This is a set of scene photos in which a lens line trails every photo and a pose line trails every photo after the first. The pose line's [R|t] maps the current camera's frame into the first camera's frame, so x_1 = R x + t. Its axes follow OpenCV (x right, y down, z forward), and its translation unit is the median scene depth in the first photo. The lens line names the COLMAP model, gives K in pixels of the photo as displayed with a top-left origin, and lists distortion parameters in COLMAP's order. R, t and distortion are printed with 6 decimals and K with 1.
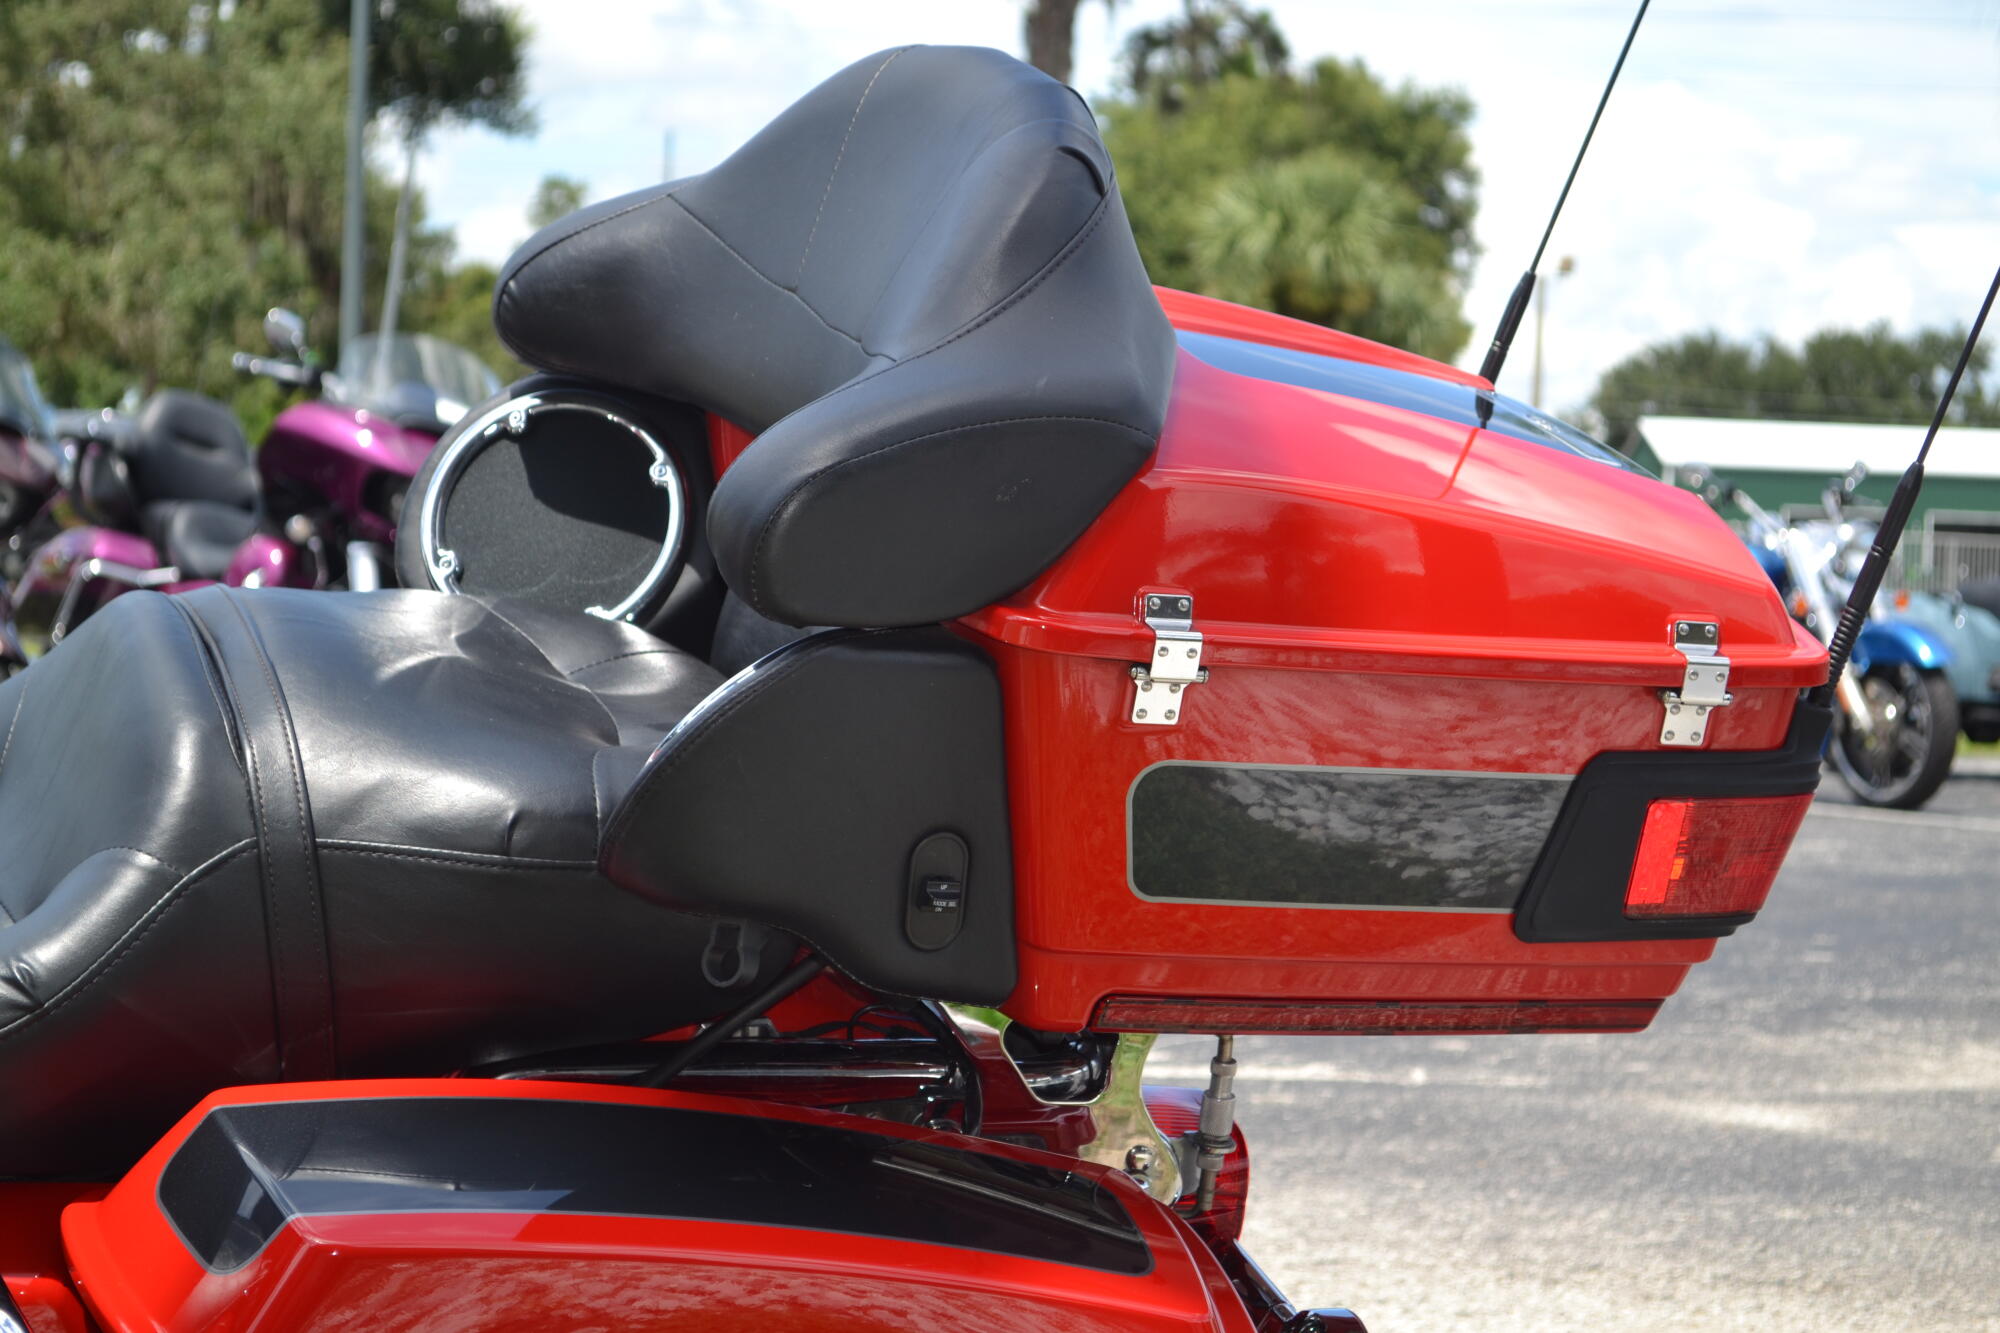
lens RADIAL K [[4606.7, 0, 993.6], [0, 4606.7, 660.3], [0, 0, 1]] dist [0.037957, 0.000000]
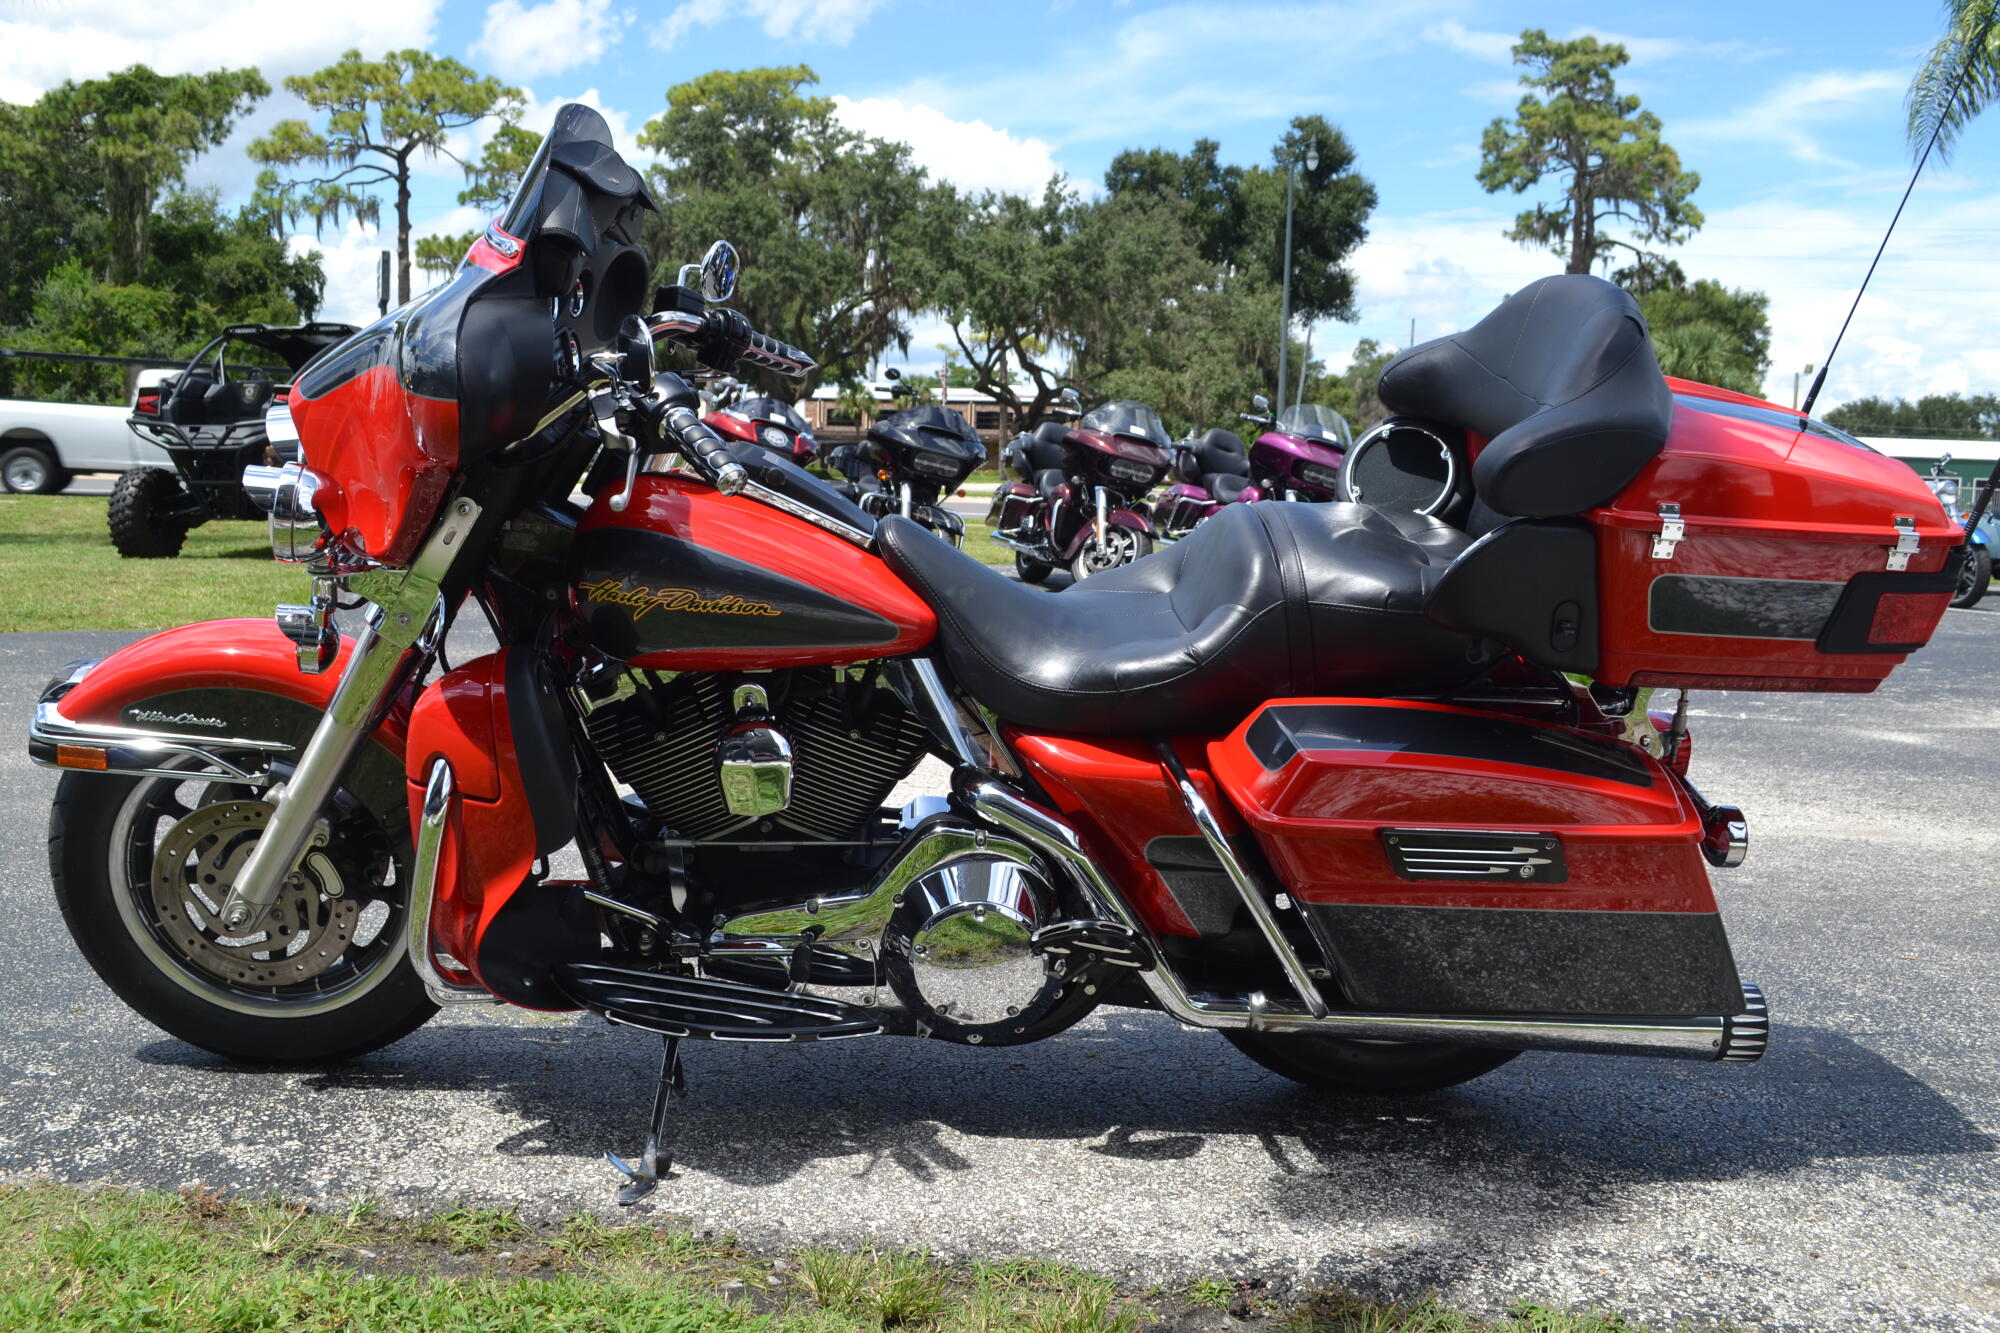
lens RADIAL K [[1858.0, 0, 979.7], [0, 1858.0, 666.9], [0, 0, 1]] dist [-0.065128, 0.000000]
pose [[0.955973, 0.024392, -0.292438, -0.013153], [-0.003999, 0.997530, 0.070131, 0.002626], [0.293426, -0.065874, 0.953710, -0.009656]]
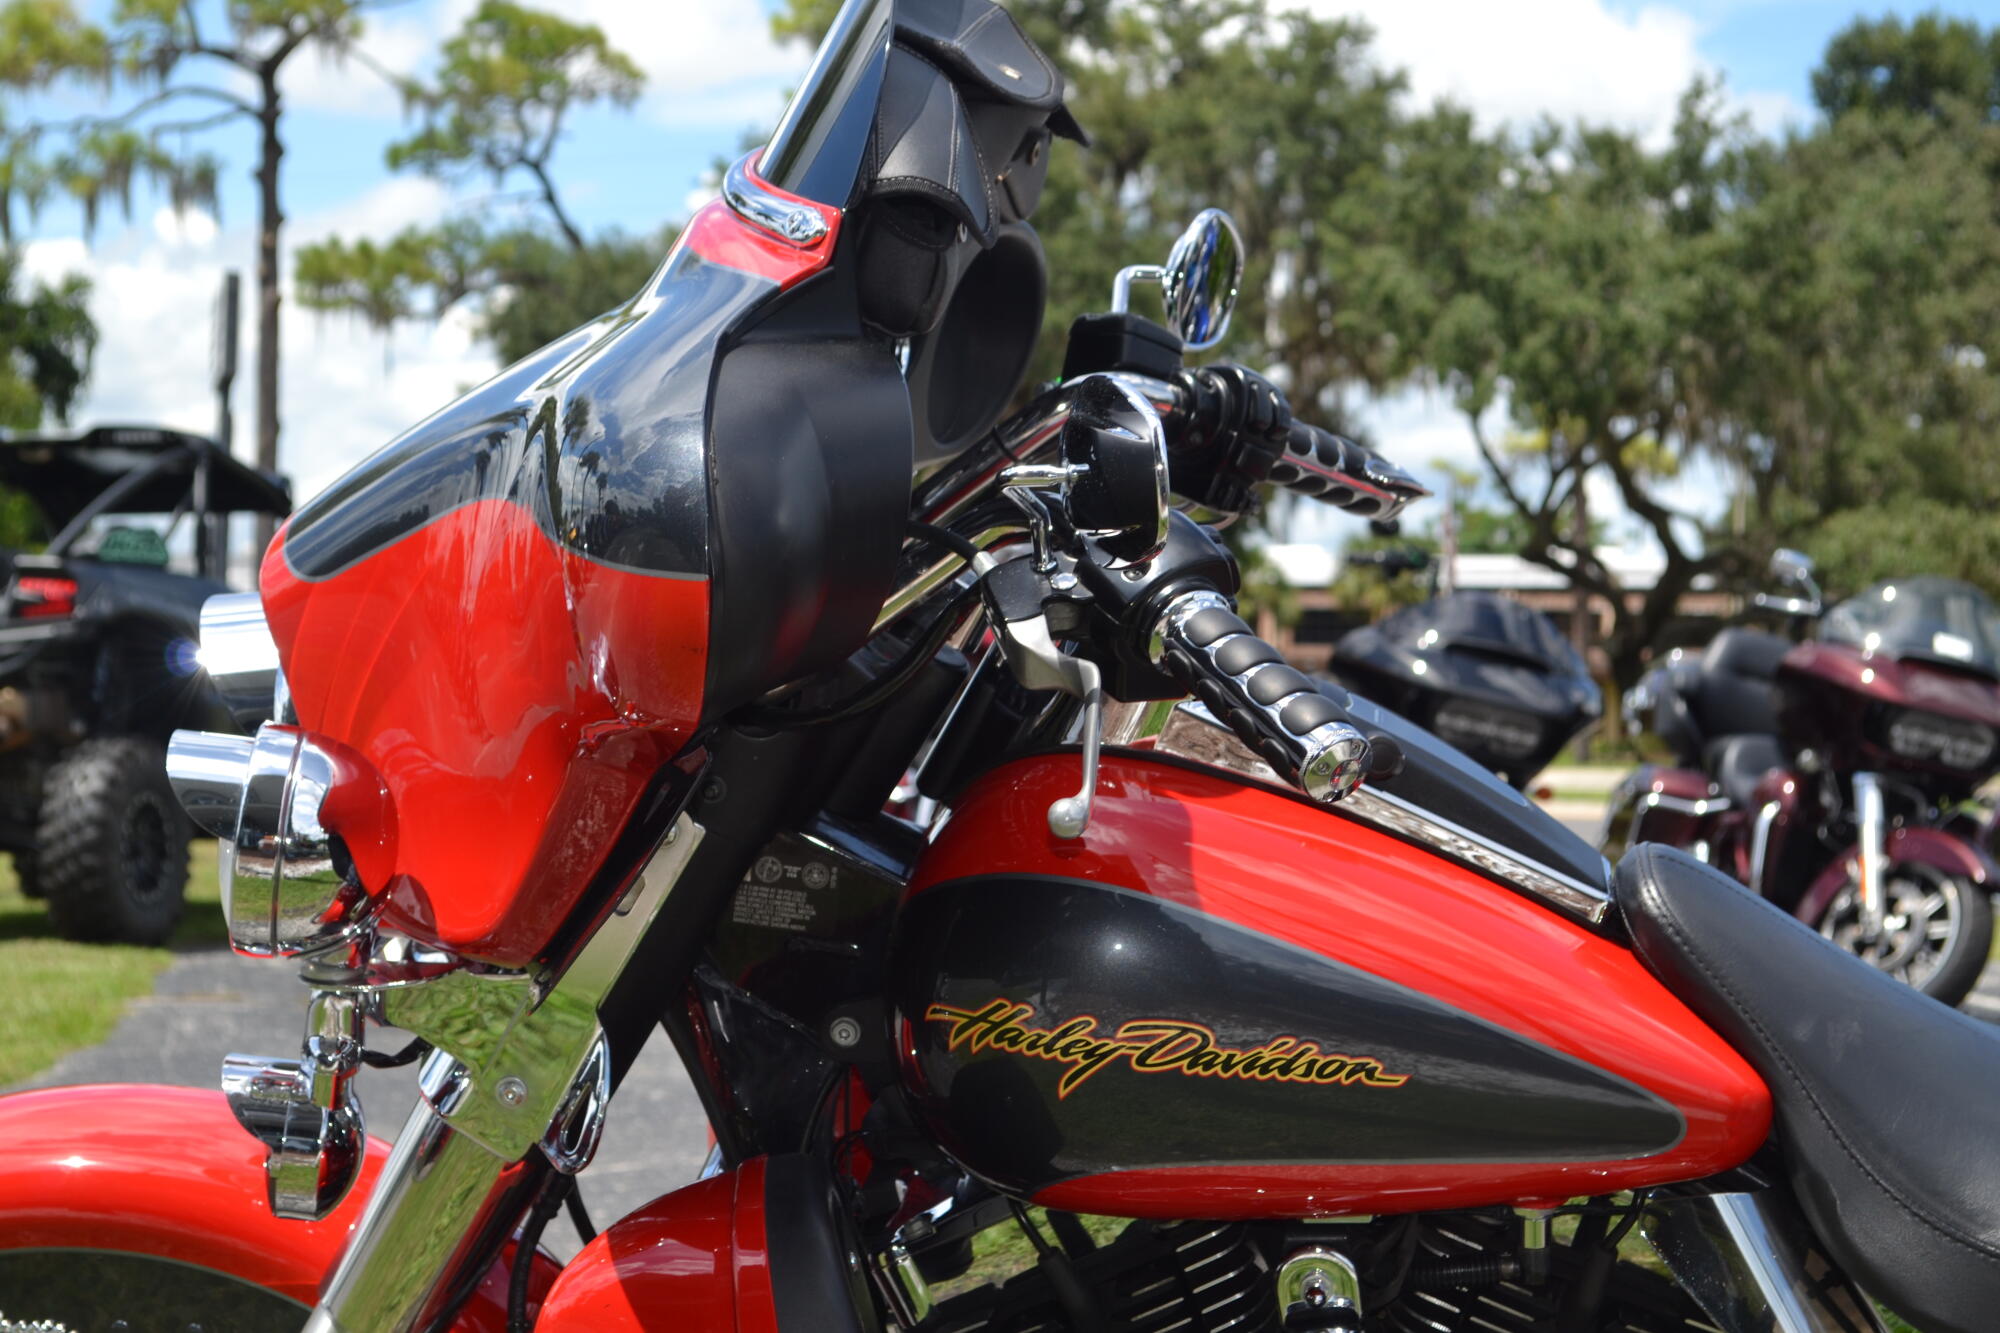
lens RADIAL K [[4187.1, 0, 994.1], [0, 4187.1, 671.6], [0, 0, 1]] dist [0.039551, 0.000000]
pose [[0.911411, -0.019266, -0.411046, -0.067529], [-0.002256, 0.998654, -0.051810, 0.002013], [0.411491, 0.048148, 0.910141, 0.005772]]
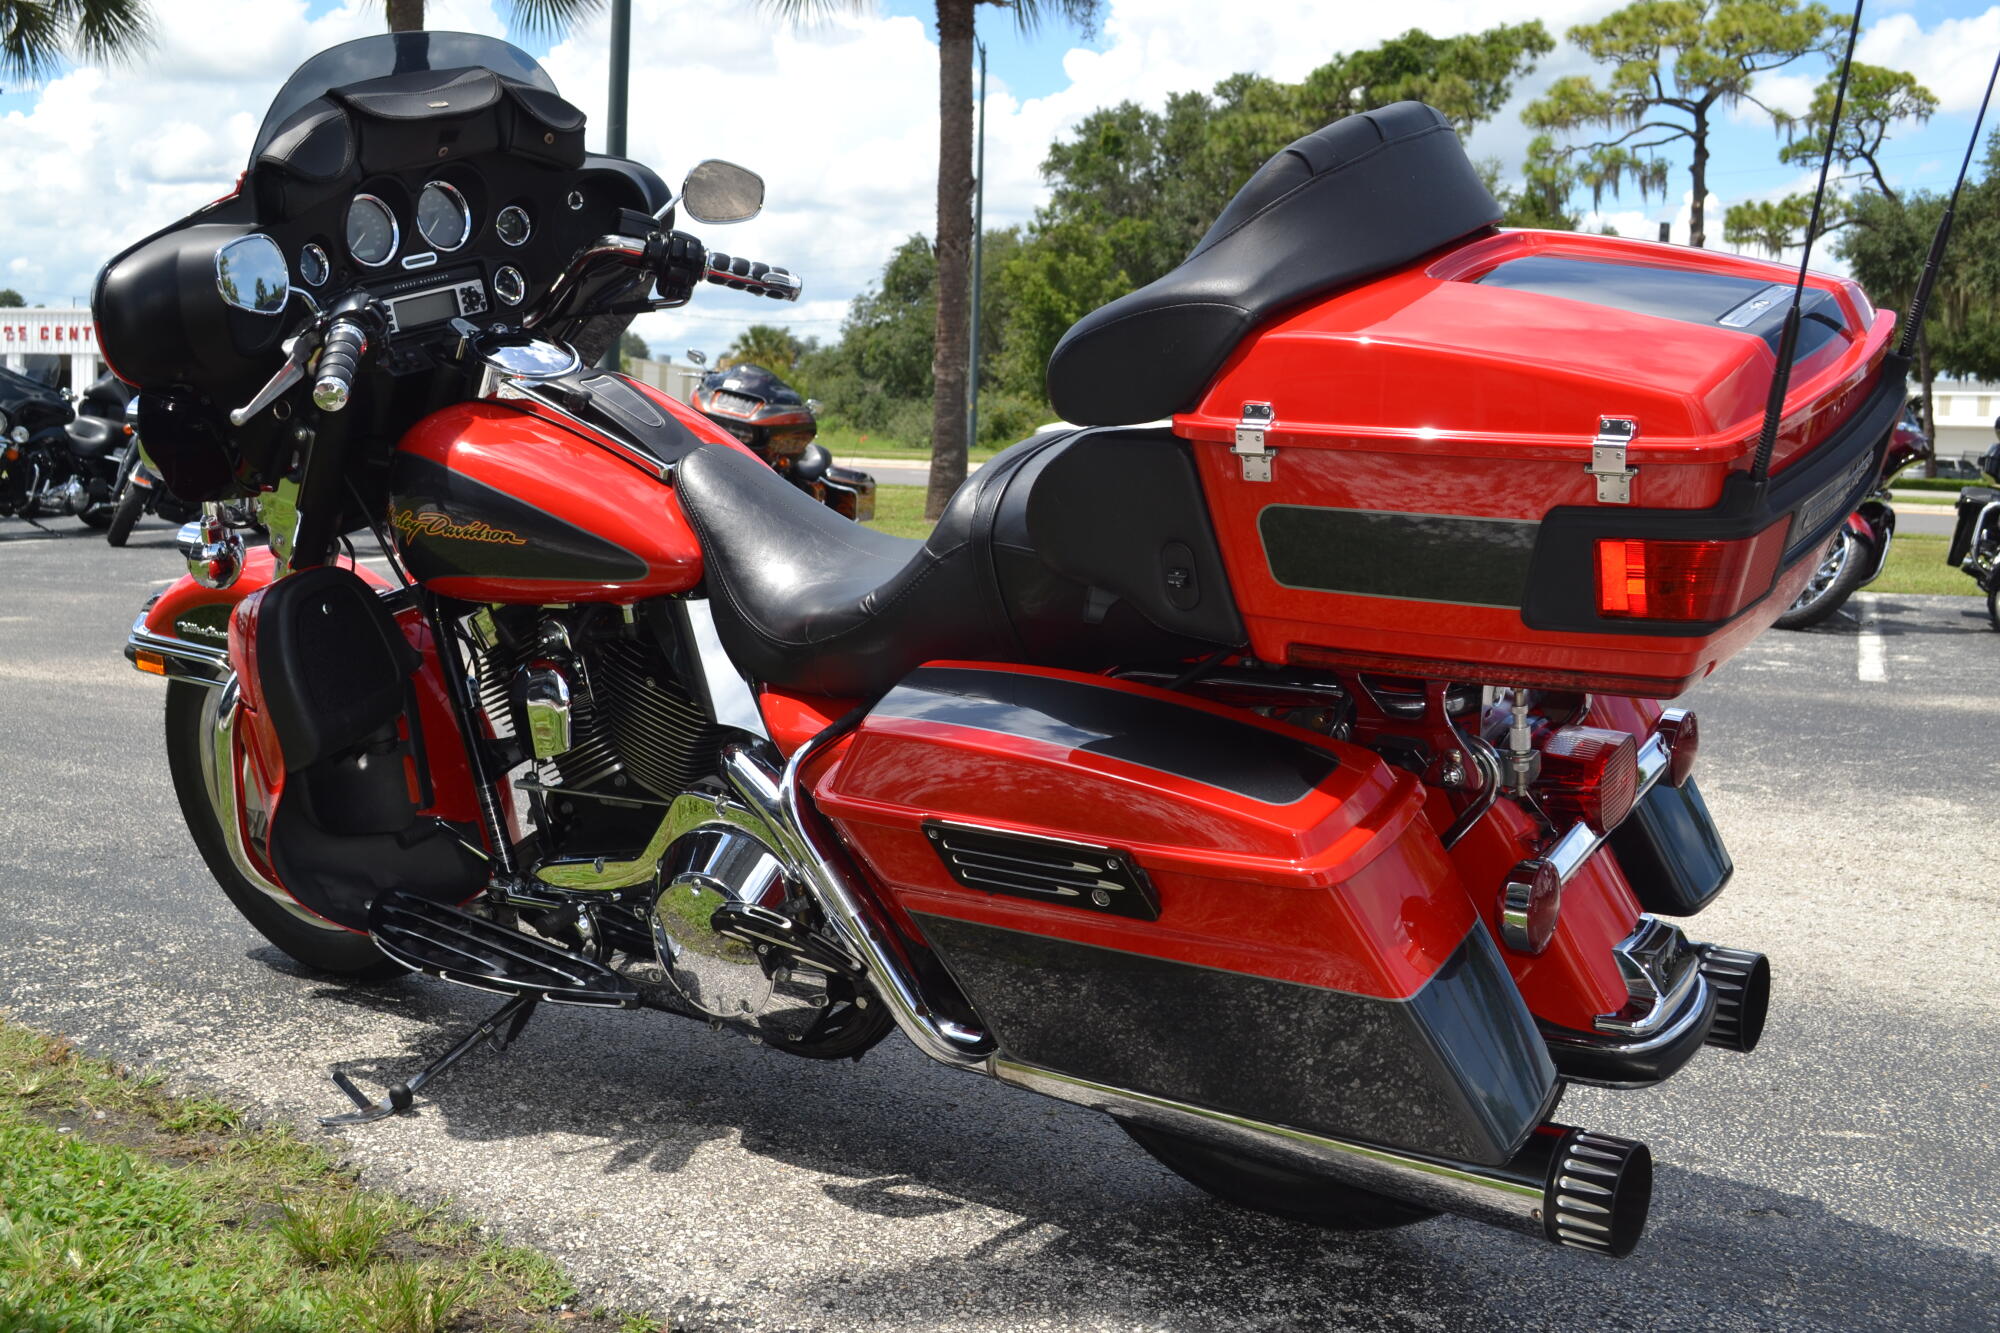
lens RADIAL K [[2214.7, 0, 997.3], [0, 2214.7, 661.6], [0, 0, 1]] dist [-0.035985, 0.000000]
pose [[0.609323, 0.062716, -0.790438, 0.366742], [-0.031638, 0.997996, 0.054796, 0.022636], [0.792291, -0.008381, 0.610086, 0.244939]]
